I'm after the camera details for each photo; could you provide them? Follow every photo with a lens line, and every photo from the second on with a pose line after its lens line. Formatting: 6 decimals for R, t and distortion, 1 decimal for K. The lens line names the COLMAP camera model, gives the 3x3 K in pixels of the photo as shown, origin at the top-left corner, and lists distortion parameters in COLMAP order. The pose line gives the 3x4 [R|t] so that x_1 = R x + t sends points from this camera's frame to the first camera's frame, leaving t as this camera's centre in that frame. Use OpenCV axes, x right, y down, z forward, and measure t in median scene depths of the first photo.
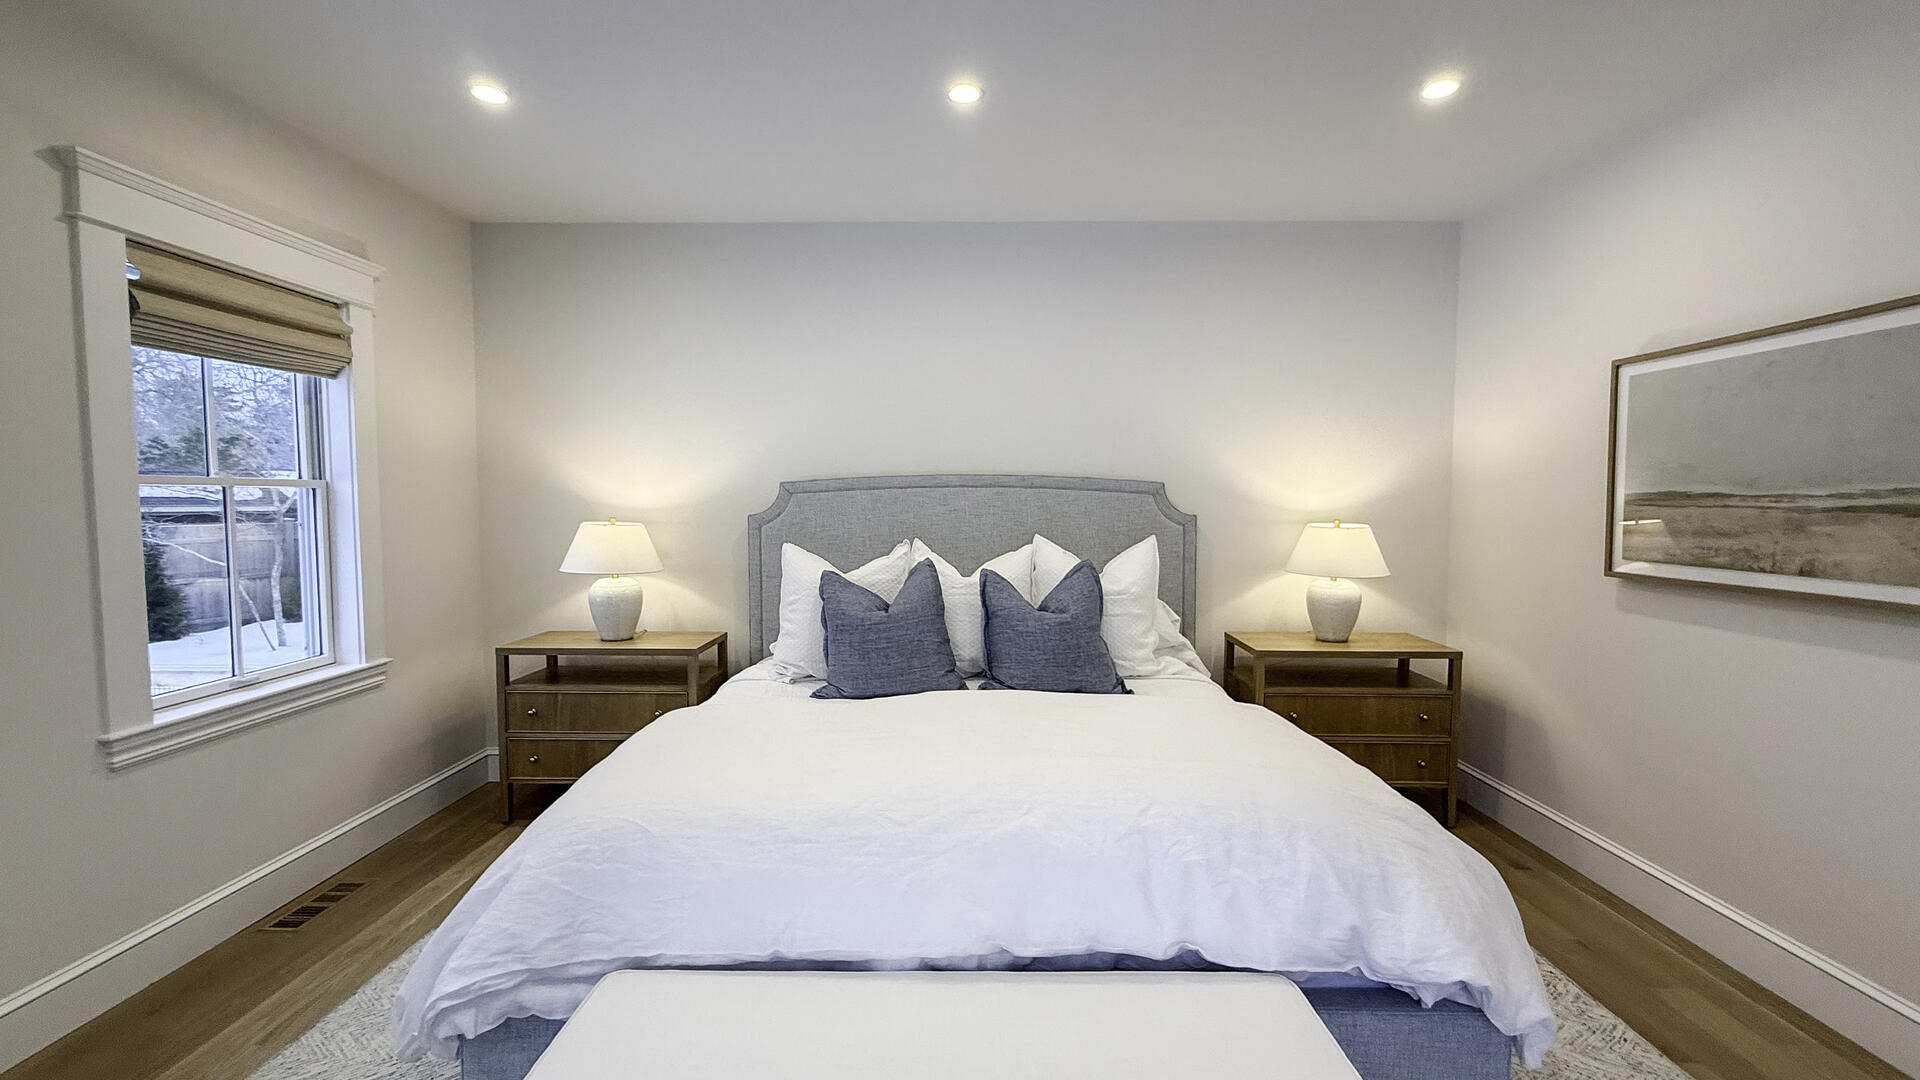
lens RADIAL K [[768.6, 0, 968.2], [0, 768.6, 534.9], [0, 0, 1]] dist [0.001947, -0.000262]
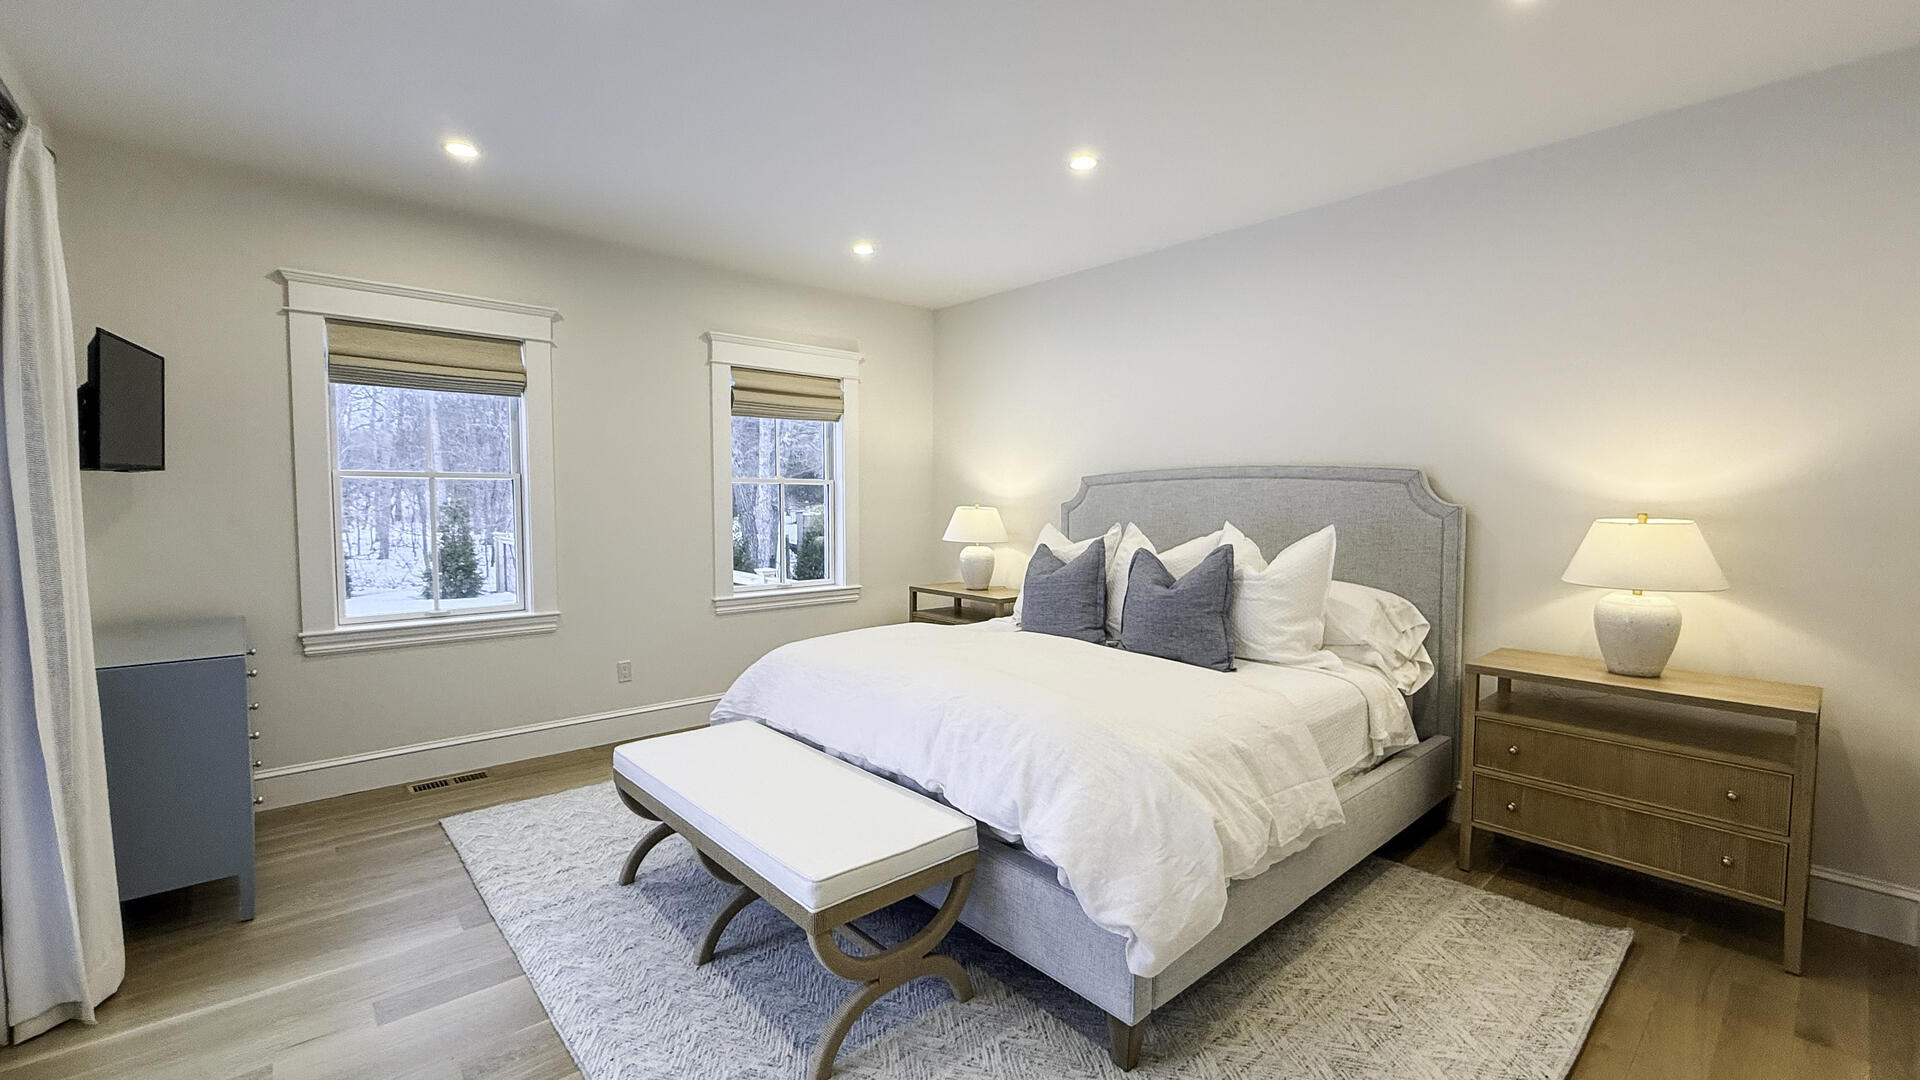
lens RADIAL K [[768.6, 0, 976.5], [0, 768.6, 540.1], [0, 0, 1]] dist [0.001947, -0.000262]
pose [[0.694321, 0.040876, -0.718504, 0.642395], [-0.035001, 0.999122, 0.023017, 0.013397], [0.718814, 0.009168, 0.695142, 0.011461]]
